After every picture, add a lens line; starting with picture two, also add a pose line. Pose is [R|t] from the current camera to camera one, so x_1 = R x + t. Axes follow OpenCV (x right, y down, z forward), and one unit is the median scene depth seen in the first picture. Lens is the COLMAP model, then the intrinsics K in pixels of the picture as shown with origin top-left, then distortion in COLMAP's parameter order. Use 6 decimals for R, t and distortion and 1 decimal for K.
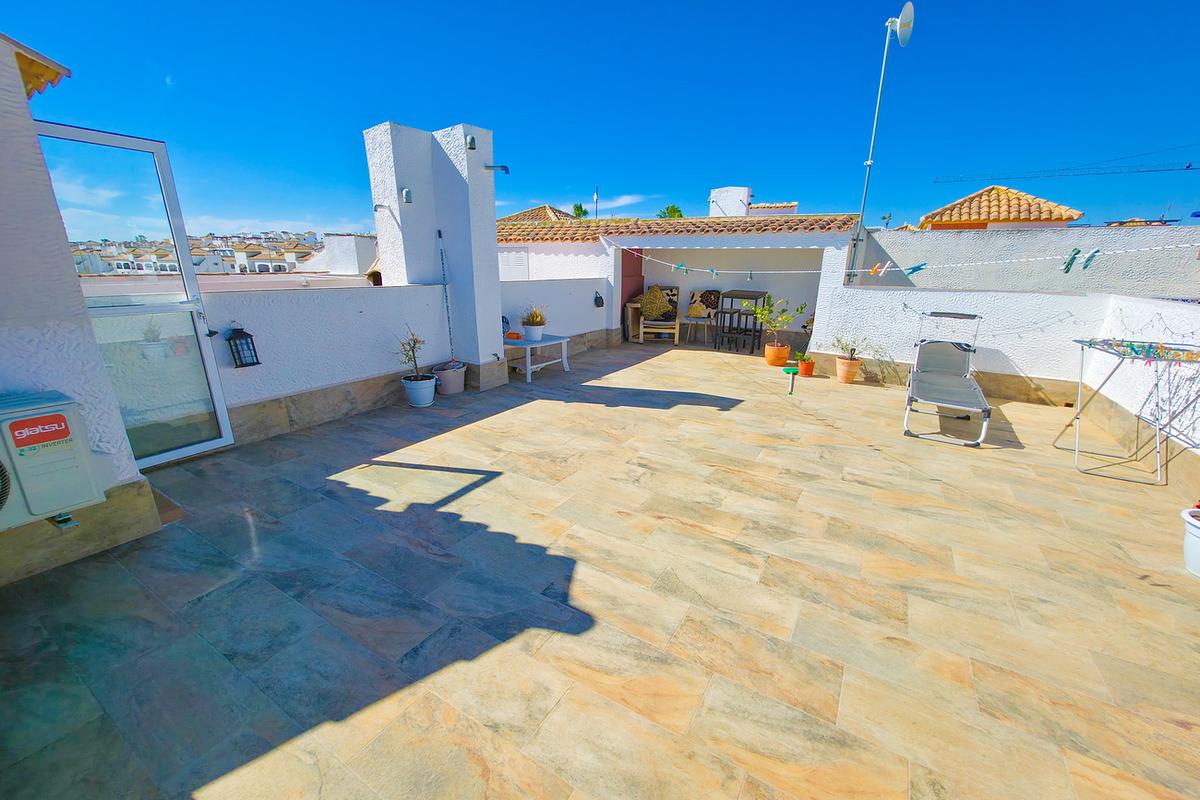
lens RADIAL K [[476.1, 0, 607.3], [0, 476.1, 403.9], [0, 0, 1]] dist [0.000377, 0.000383]
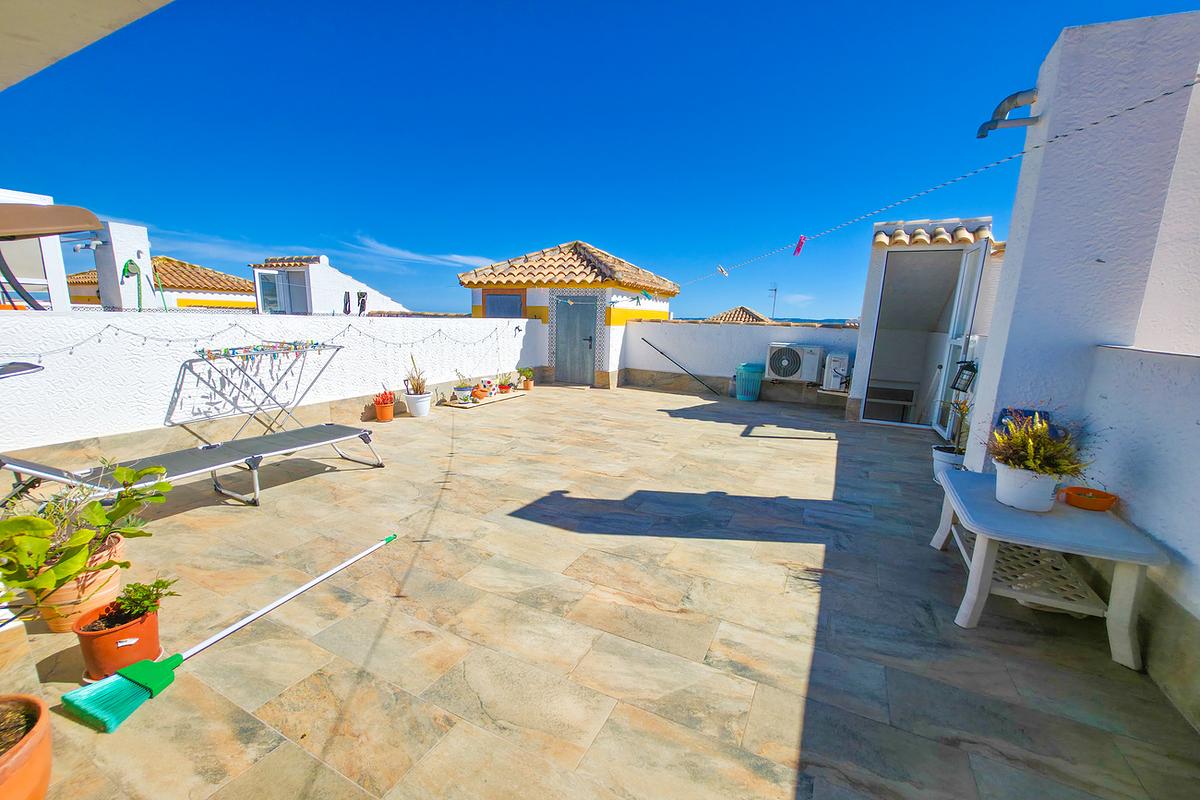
lens RADIAL K [[476.1, 0, 598.8], [0, 476.1, 404.6], [0, 0, 1]] dist [0.000377, 0.000383]
pose [[-0.997539, -0.033845, -0.061399, 0.301037], [-0.058137, 0.888790, 0.454613, -0.543981], [0.039185, 0.457064, -0.888570, 1.995575]]
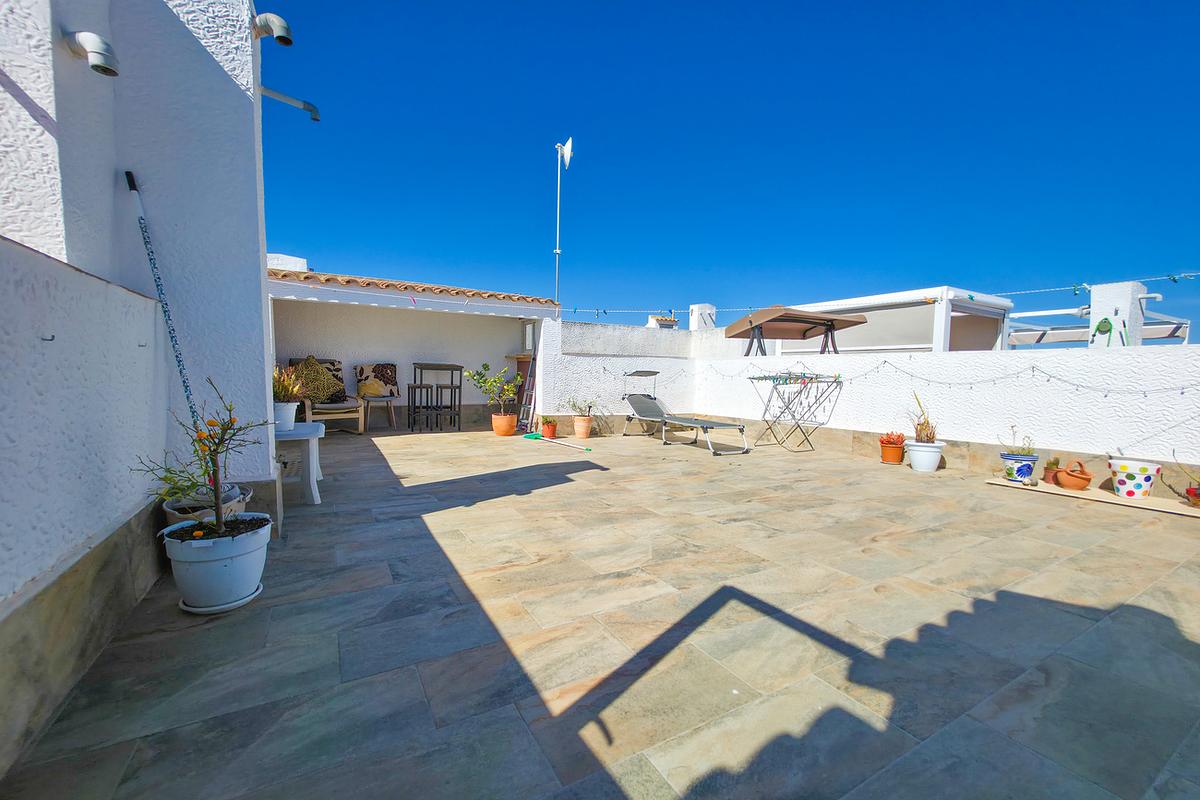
lens RADIAL K [[476.1, 0, 599.7], [0, 476.1, 401.7], [0, 0, 1]] dist [0.000377, 0.000383]
pose [[0.491460, -0.058363, 0.868942, -0.686485], [0.240650, 0.968005, -0.071092, -0.062922], [-0.836991, 0.244049, 0.489781, 0.671752]]
